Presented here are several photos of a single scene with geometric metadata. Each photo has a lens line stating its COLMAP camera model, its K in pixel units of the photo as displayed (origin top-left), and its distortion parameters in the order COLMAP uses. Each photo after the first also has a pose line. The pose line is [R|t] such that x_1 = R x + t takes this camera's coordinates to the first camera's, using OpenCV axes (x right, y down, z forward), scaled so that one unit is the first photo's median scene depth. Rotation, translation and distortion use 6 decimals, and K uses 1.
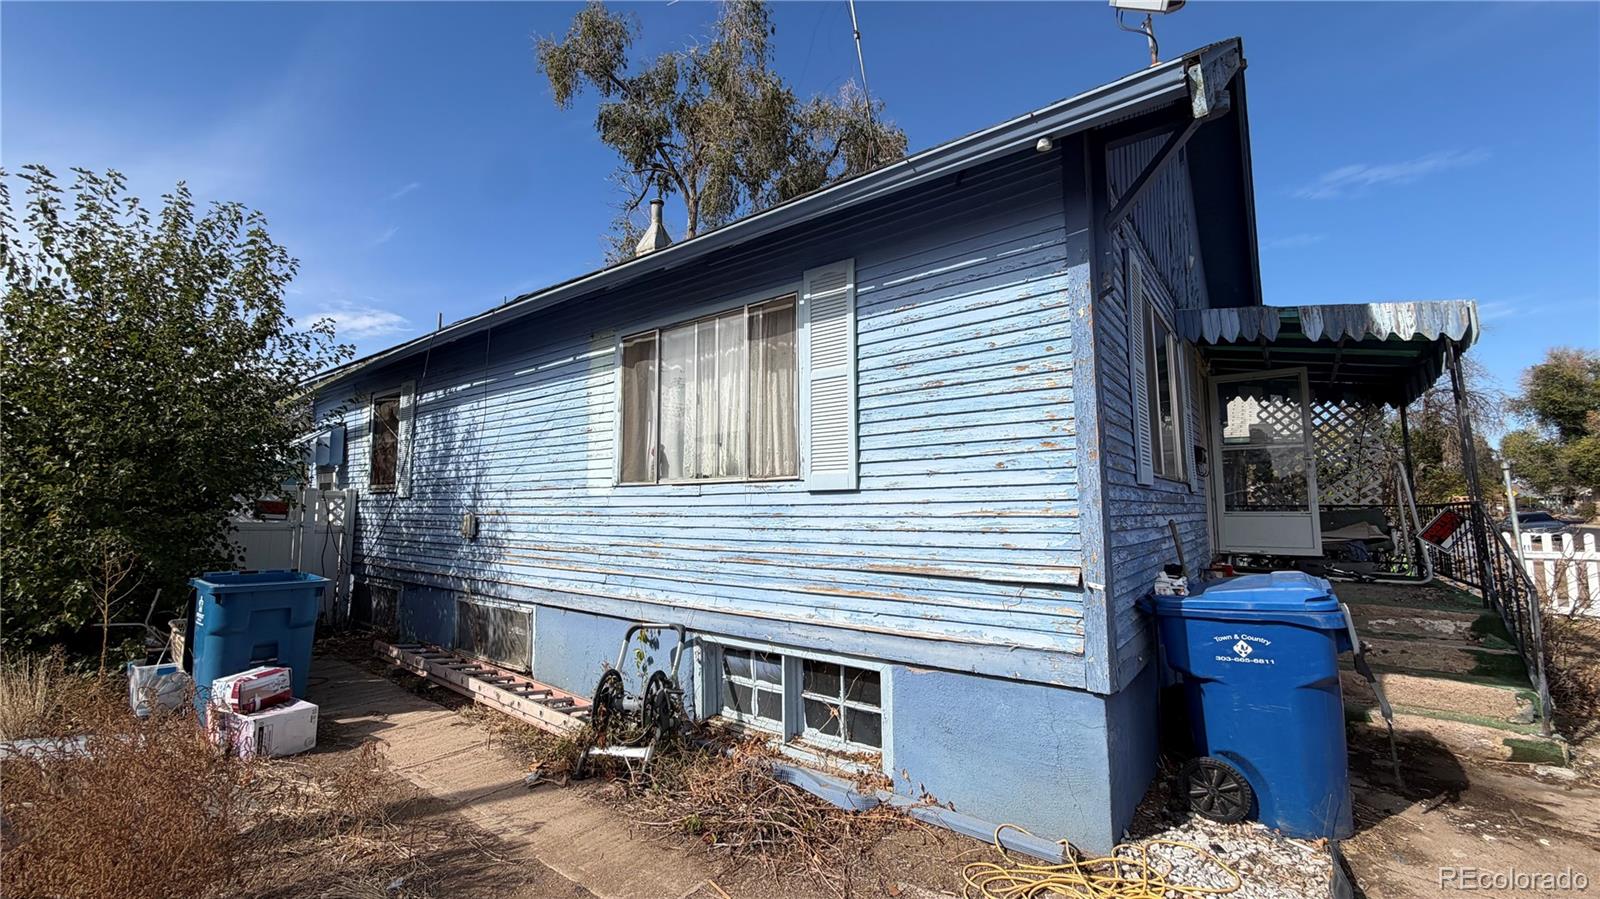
lens RADIAL K [[641.5, 0, 794.8], [0, 641.5, 449.0], [0, 0, 1]] dist [0.000367, -0.000318]
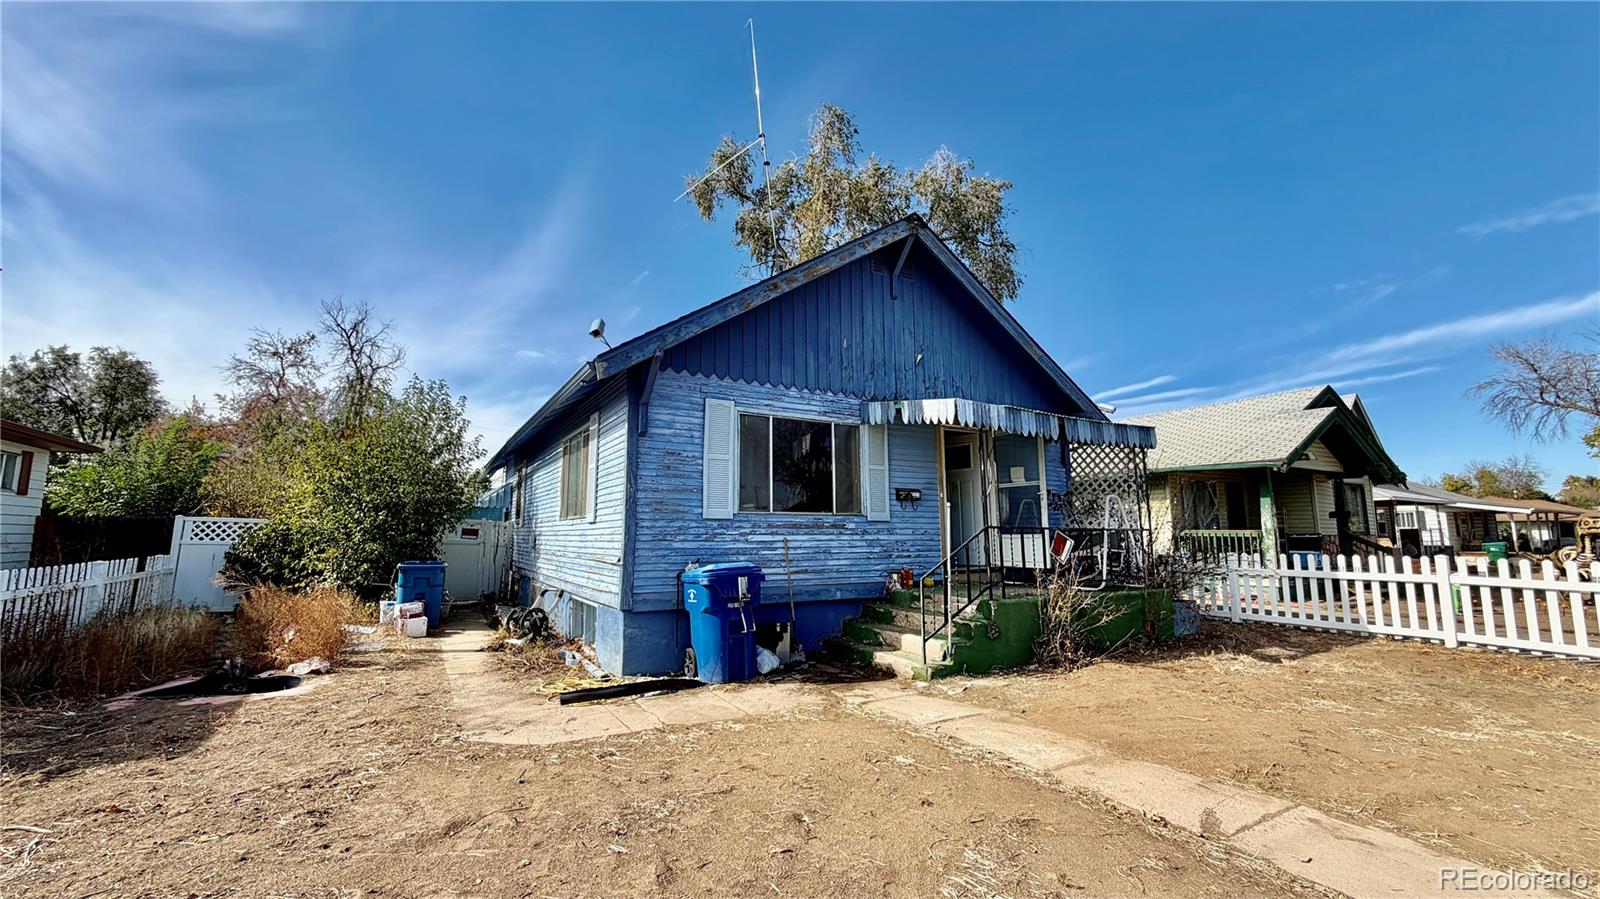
lens RADIAL K [[641.5, 0, 794.8], [0, 641.5, 449.0], [0, 0, 1]] dist [0.000367, -0.000318]
pose [[0.925467, -0.047618, -0.375824, 0.281791], [0.032973, 0.998429, -0.045309, -0.010955], [0.377391, 0.029540, 0.925583, -0.131710]]
